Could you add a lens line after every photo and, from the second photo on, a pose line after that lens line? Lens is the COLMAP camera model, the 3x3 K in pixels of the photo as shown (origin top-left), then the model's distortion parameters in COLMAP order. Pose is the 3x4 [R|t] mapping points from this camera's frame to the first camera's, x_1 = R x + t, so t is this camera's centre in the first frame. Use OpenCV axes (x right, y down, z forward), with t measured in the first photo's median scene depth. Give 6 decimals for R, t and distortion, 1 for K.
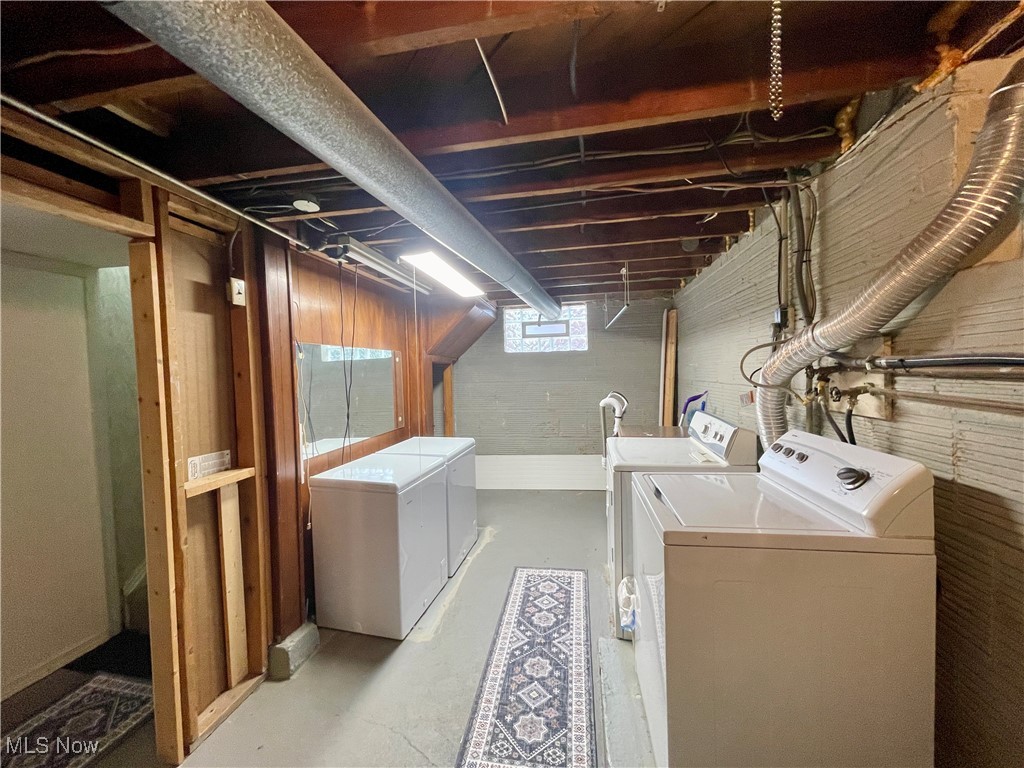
lens RADIAL K [[414.5, 0, 507.0], [0, 414.5, 387.3], [0, 0, 1]] dist [-0.000832, -0.000006]
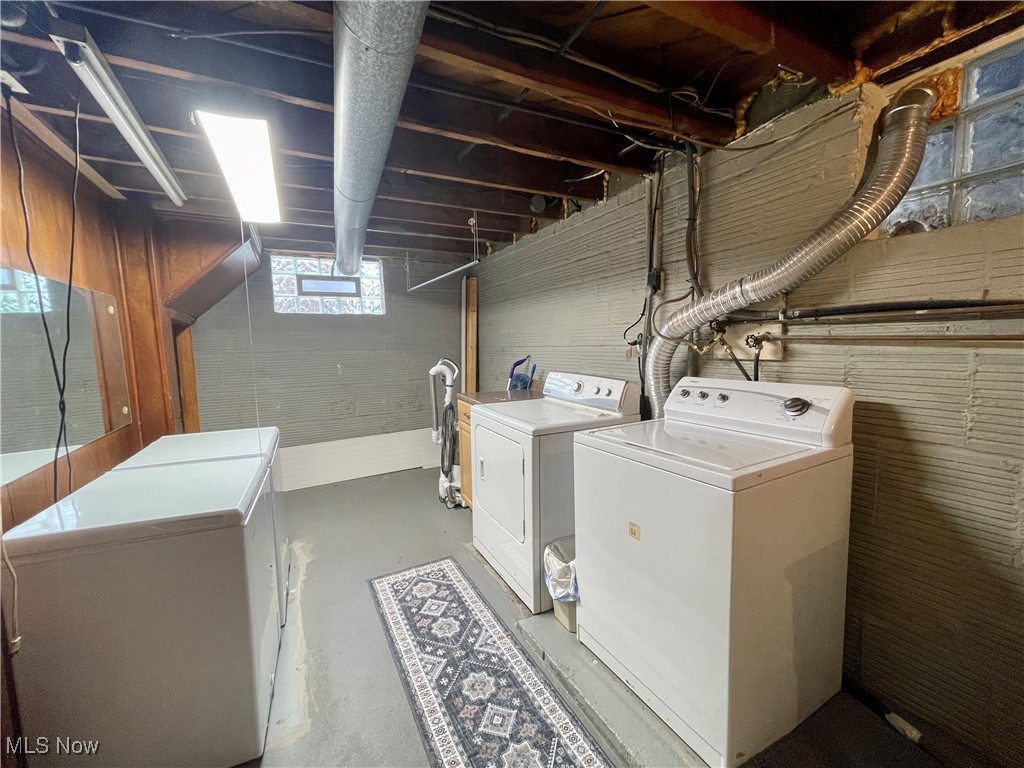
lens RADIAL K [[414.5, 0, 507.0], [0, 414.5, 387.3], [0, 0, 1]] dist [-0.000832, -0.000006]
pose [[0.786046, -0.057380, 0.615500, -0.322409], [0.025894, 0.997865, 0.059956, 0.037970], [-0.617626, -0.031190, 0.785853, 0.315689]]
